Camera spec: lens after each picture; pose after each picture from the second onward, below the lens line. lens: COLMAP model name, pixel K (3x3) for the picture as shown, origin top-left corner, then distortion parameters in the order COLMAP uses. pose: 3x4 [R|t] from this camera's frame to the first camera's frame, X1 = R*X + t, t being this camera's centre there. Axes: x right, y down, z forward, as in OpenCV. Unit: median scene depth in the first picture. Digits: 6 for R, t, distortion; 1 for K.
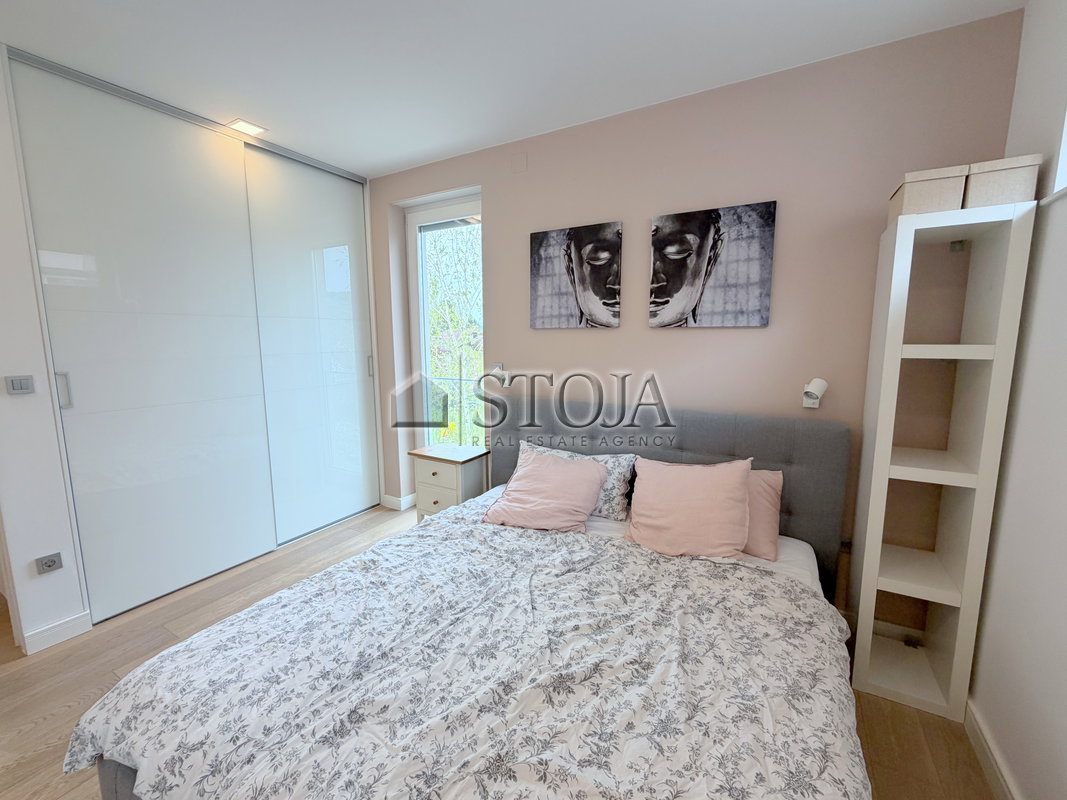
lens RADIAL K [[437.6, 0, 531.7], [0, 437.6, 395.6], [0, 0, 1]] dist [-0.001872, -0.000382]
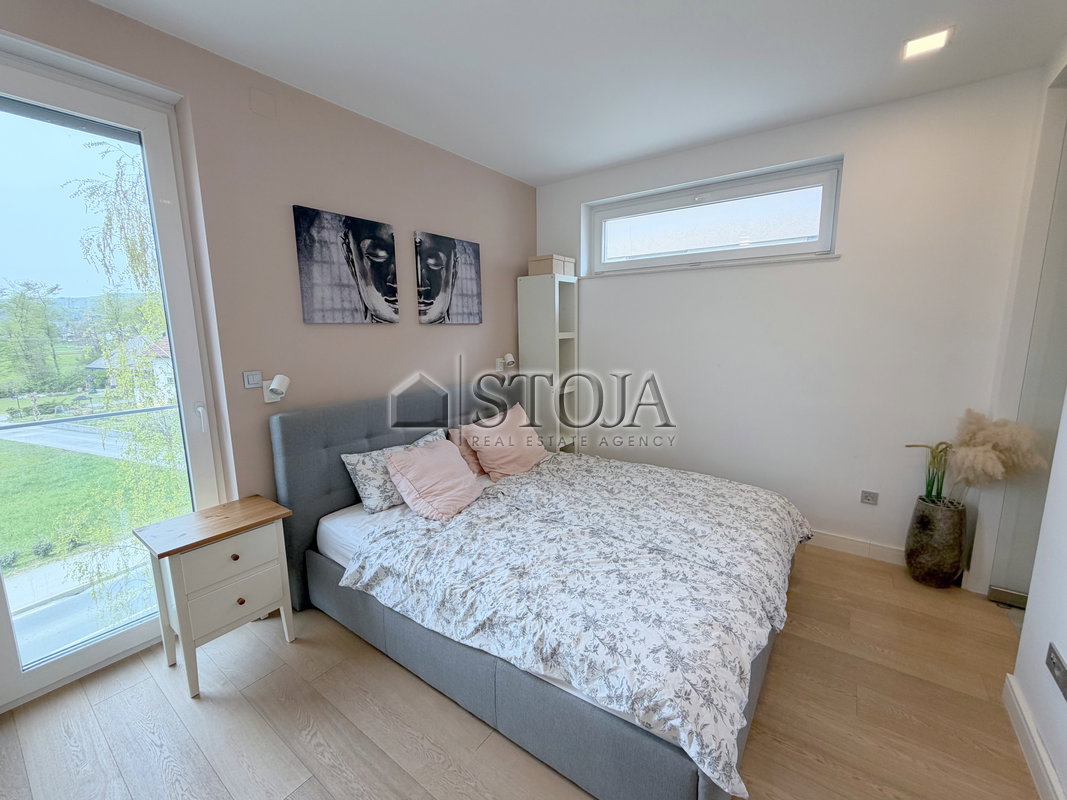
lens RADIAL K [[437.6, 0, 531.7], [0, 437.6, 395.6], [0, 0, 1]] dist [-0.001872, -0.000382]
pose [[0.113101, -0.154436, 0.981508, -0.870265], [0.143976, 0.979967, 0.137603, -0.081594], [-0.983097, 0.125751, 0.133070, 0.554650]]
